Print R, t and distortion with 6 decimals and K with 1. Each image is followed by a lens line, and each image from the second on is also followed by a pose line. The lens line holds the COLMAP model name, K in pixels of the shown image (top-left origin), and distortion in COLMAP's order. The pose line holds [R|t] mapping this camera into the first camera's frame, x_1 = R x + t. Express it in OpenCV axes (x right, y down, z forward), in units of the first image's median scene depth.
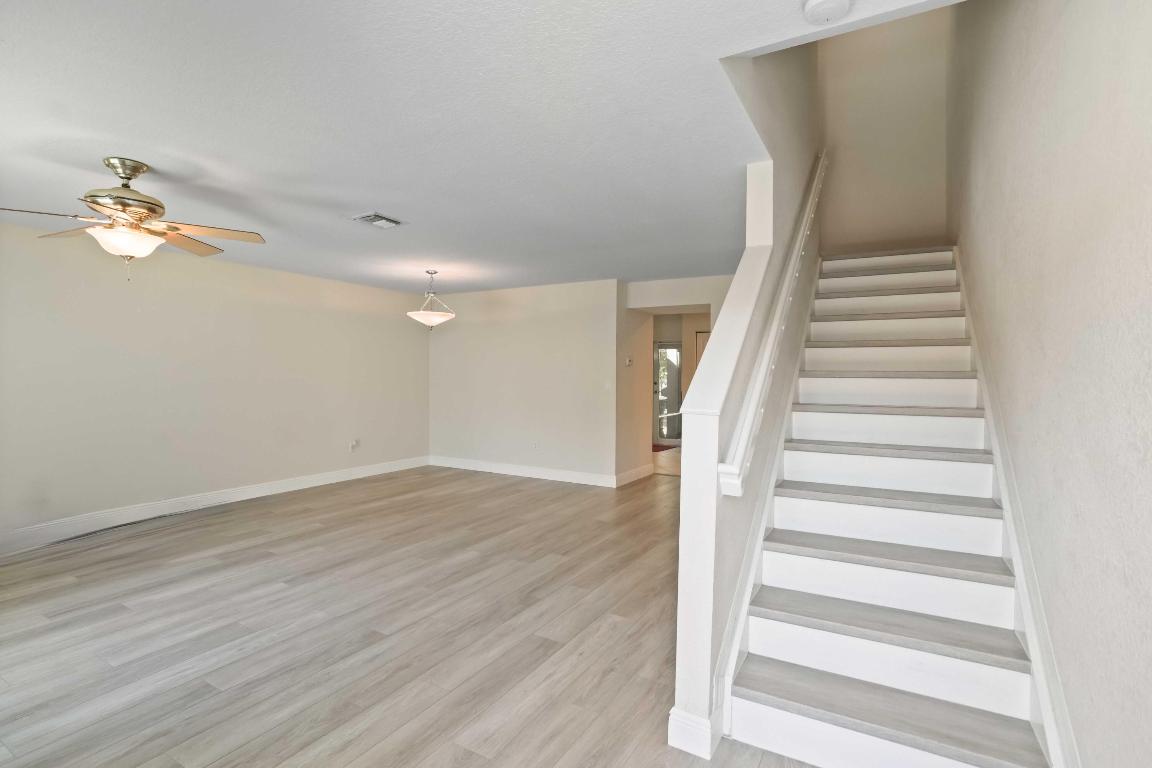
lens RADIAL K [[556.8, 0, 579.7], [0, 556.8, 378.6], [0, 0, 1]] dist [-0.021031, 0.014054]
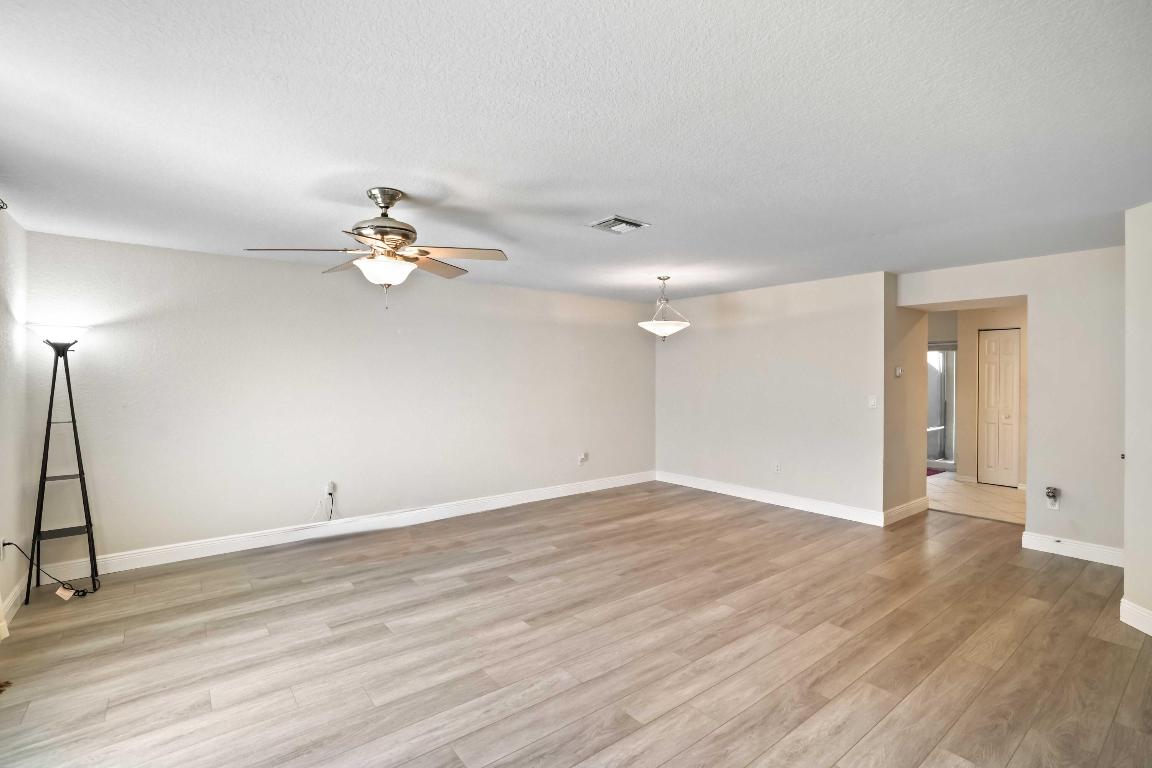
lens RADIAL K [[556.8, 0, 581.5], [0, 556.8, 381.9], [0, 0, 1]] dist [-0.021031, 0.014054]
pose [[0.932836, -0.003290, -0.360287, -0.100687], [0.004783, 0.999983, 0.003253, -0.037668], [0.360270, -0.004758, 0.932836, 0.151214]]
